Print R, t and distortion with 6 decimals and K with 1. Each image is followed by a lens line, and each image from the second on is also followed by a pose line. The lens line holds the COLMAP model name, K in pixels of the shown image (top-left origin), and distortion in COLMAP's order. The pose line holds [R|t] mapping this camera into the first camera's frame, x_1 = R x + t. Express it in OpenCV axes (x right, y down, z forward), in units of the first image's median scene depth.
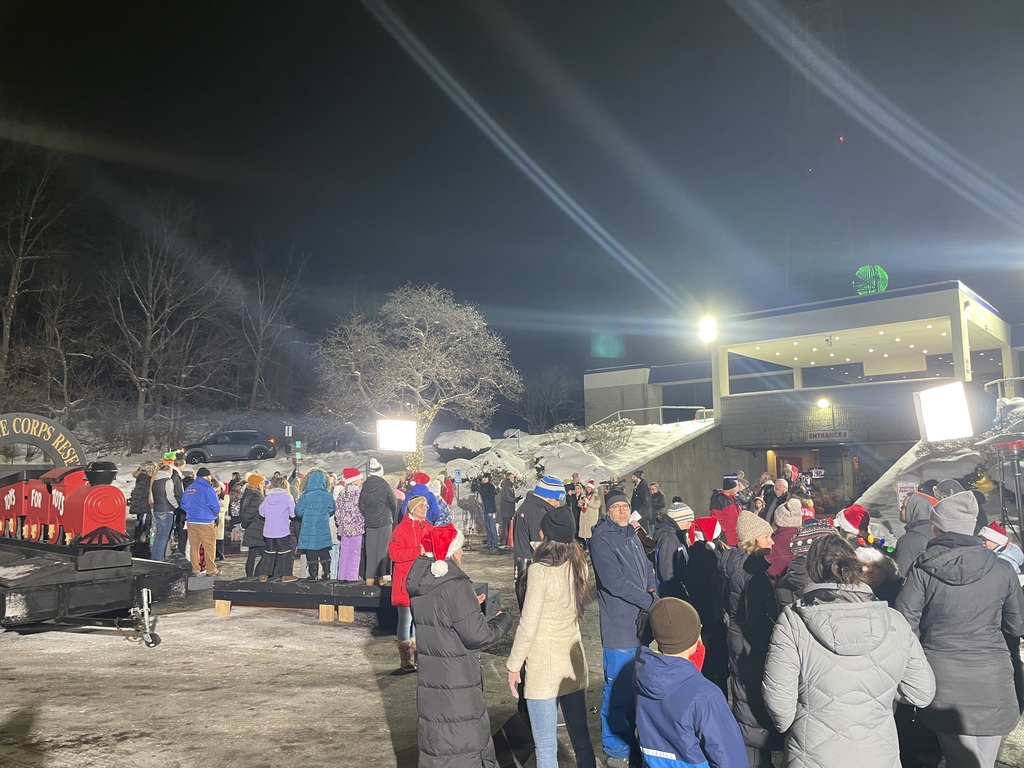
lens RADIAL K [[809.3, 0, 503.2], [0, 809.3, 382.5], [0, 0, 1]] dist [0.084083, -0.035428]
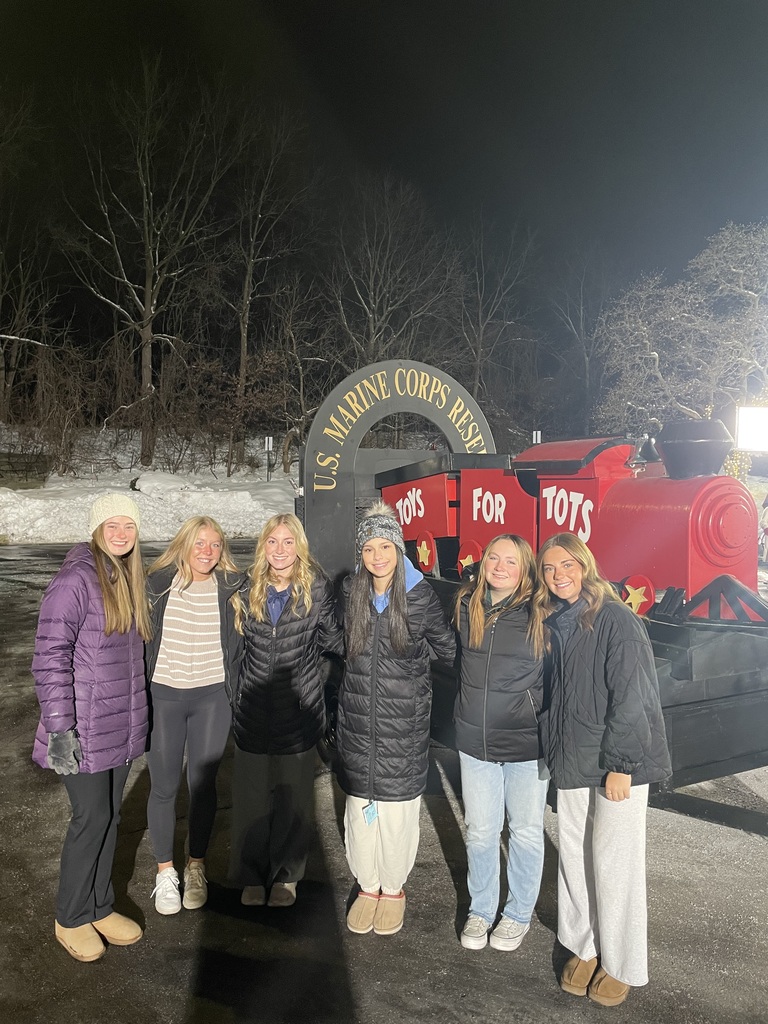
lens RADIAL K [[809.3, 0, 388.6], [0, 809.3, 514.1], [0, 0, 1]] dist [0.084083, -0.035428]
pose [[0.943276, 0.014575, -0.331689, -0.389165], [0.031684, 0.990525, 0.133630, 0.064953], [0.330494, -0.136560, 0.933877, 0.436657]]
